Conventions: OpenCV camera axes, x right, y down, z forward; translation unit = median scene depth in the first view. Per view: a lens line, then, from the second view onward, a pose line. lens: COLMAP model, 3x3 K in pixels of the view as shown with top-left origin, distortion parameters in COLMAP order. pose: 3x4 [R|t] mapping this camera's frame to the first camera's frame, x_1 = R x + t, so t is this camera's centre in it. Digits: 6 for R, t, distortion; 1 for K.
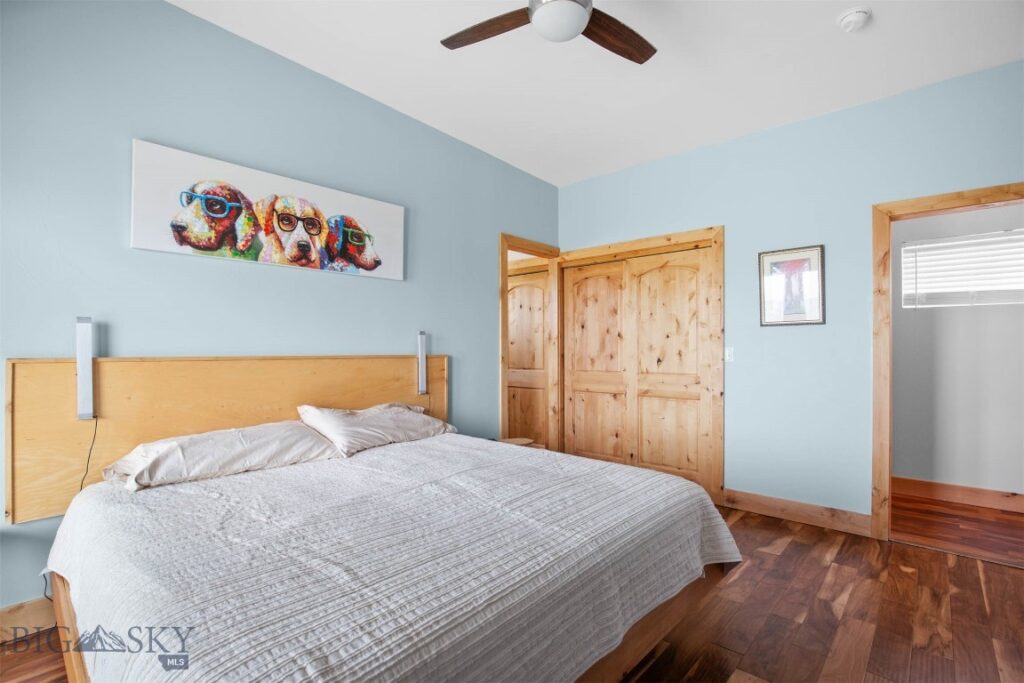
lens RADIAL K [[465.9, 0, 504.7], [0, 465.9, 349.1], [0, 0, 1]] dist [-0.030820, 0.002808]
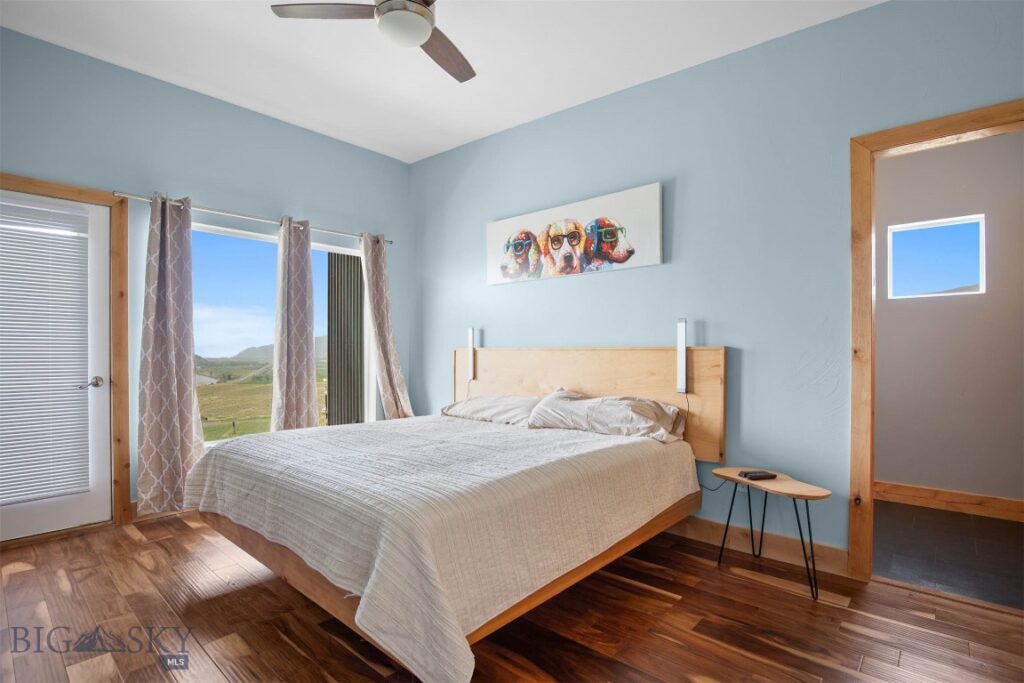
lens RADIAL K [[493.5, 0, 503.5], [0, 493.5, 346.2], [0, 0, 1]] dist [0.001749, -0.000460]
pose [[0.040133, -0.000771, -0.999194, 0.859655], [0.012470, 0.999922, -0.000271, 0.010963], [0.999117, -0.012450, 0.040139, 0.770753]]
